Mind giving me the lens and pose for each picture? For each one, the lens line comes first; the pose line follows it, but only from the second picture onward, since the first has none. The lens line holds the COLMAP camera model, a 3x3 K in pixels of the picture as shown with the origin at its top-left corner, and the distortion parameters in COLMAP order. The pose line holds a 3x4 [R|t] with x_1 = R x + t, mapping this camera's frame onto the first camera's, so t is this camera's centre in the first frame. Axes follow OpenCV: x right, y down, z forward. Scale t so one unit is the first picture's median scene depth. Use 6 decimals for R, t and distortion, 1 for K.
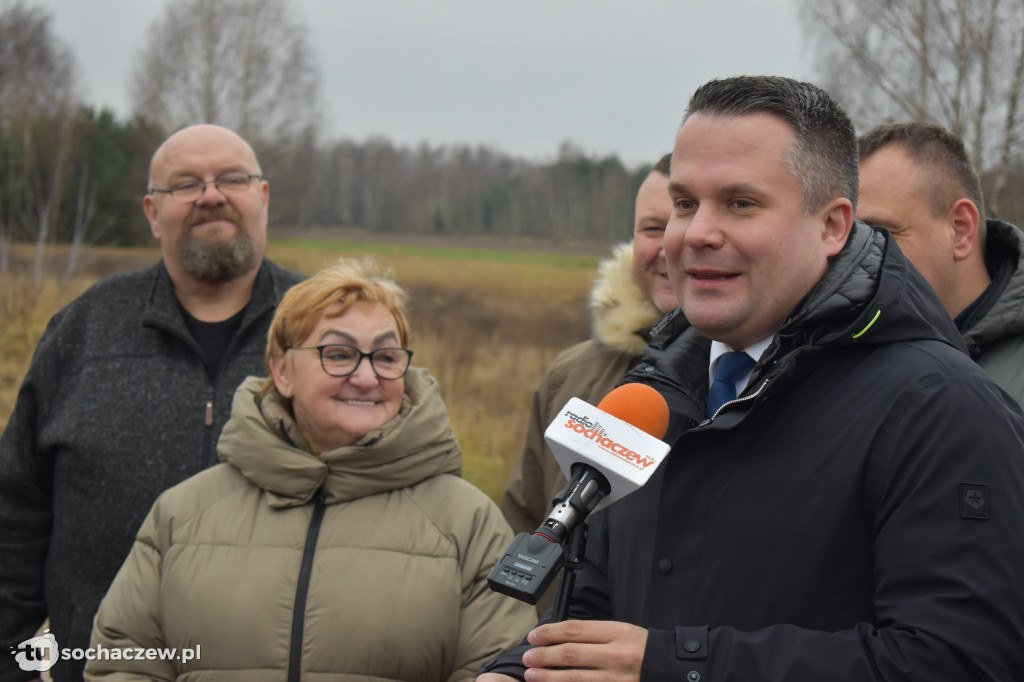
lens RADIAL K [[2335.9, 0, 451.5], [0, 2335.9, 342.6], [0, 0, 1]] dist [0.122478, -0.222241]
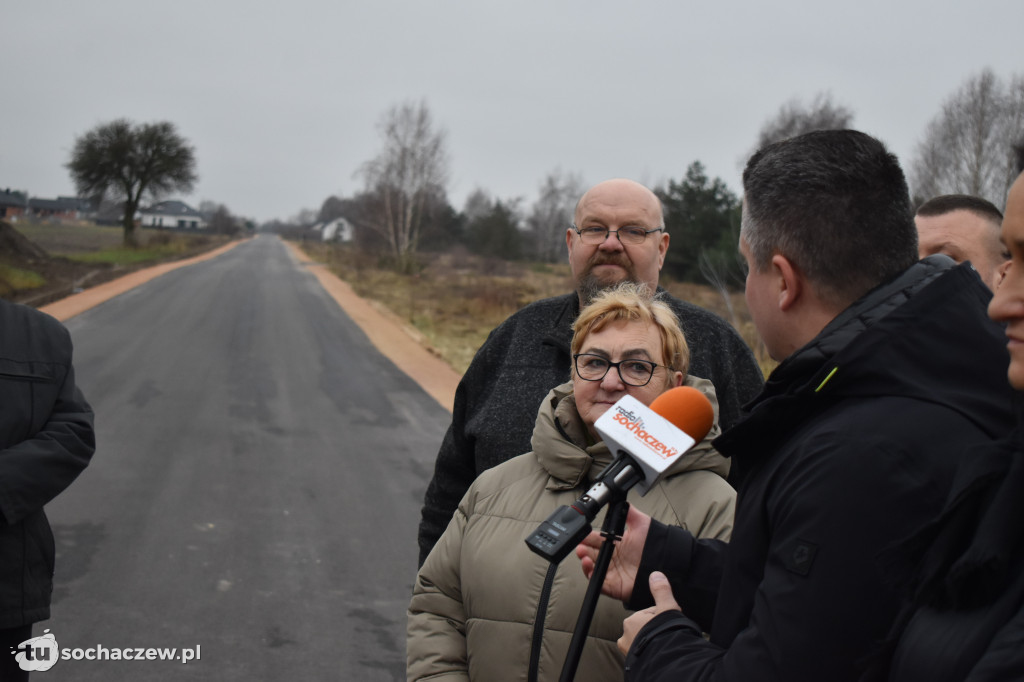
lens RADIAL K [[2036.5, 0, 697.6], [0, 2036.5, 280.7], [0, 0, 1]] dist [-0.041724, -0.196769]
pose [[0.930827, 0.031460, -0.364102, 0.368950], [-0.055182, 0.996964, -0.054933, 0.016468], [0.361269, 0.071225, 0.929738, 0.045131]]
